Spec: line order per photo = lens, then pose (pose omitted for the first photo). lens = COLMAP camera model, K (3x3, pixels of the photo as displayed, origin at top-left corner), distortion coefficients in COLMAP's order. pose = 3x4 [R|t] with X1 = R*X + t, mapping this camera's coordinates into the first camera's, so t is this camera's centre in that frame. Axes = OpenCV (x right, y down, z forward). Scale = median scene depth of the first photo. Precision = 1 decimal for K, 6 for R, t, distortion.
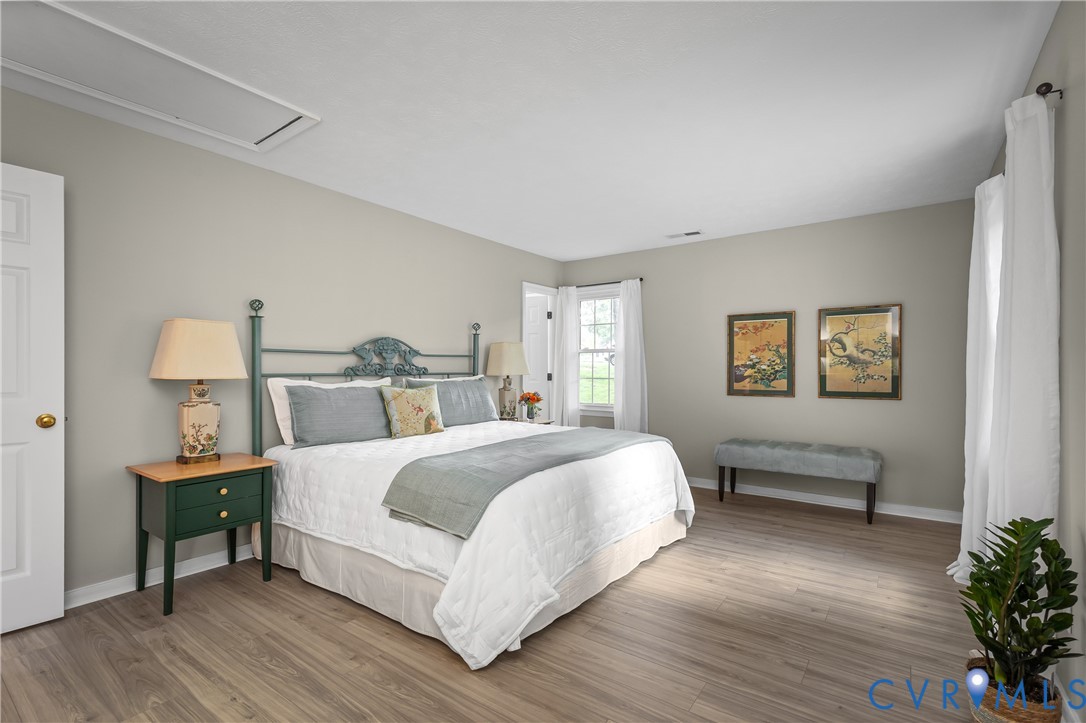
lens RADIAL K [[495.6, 0, 541.7], [0, 495.6, 366.3], [0, 0, 1]] dist [0.012271, -0.000086]
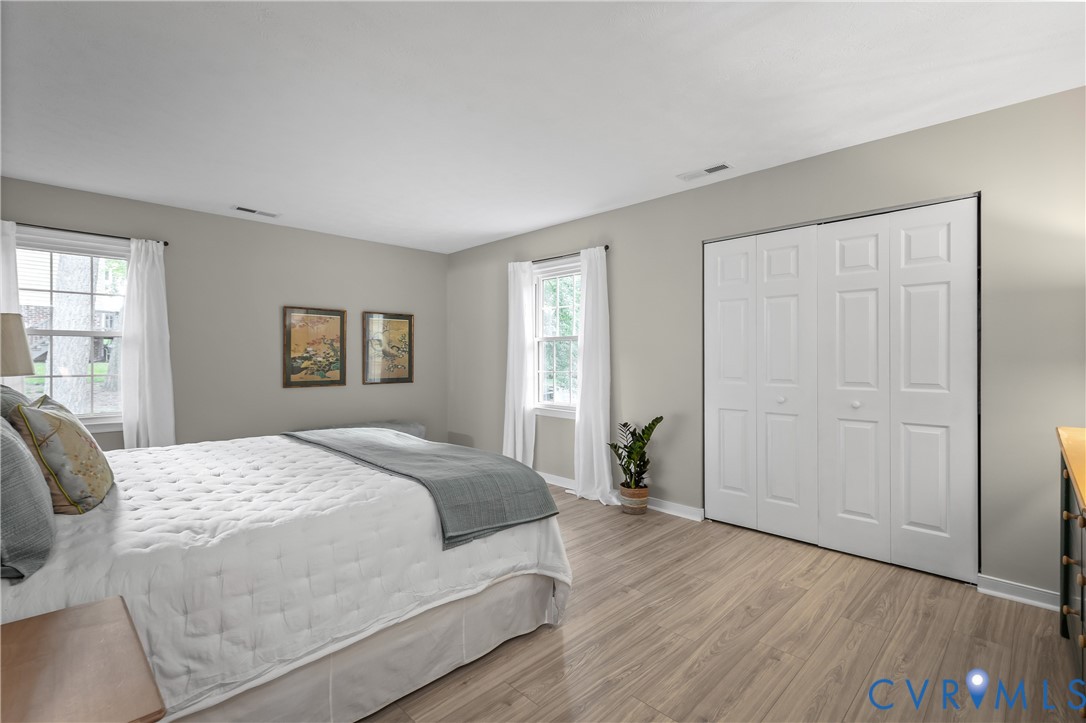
lens RADIAL K [[495.6, 0, 542.8], [0, 495.6, 358.8], [0, 0, 1]] dist [0.012271, -0.000086]
pose [[0.157123, -0.001427, 0.987578, -0.545172], [-0.006416, 0.999976, 0.002466, -0.004943], [-0.987558, -0.006723, 0.157110, 0.363386]]
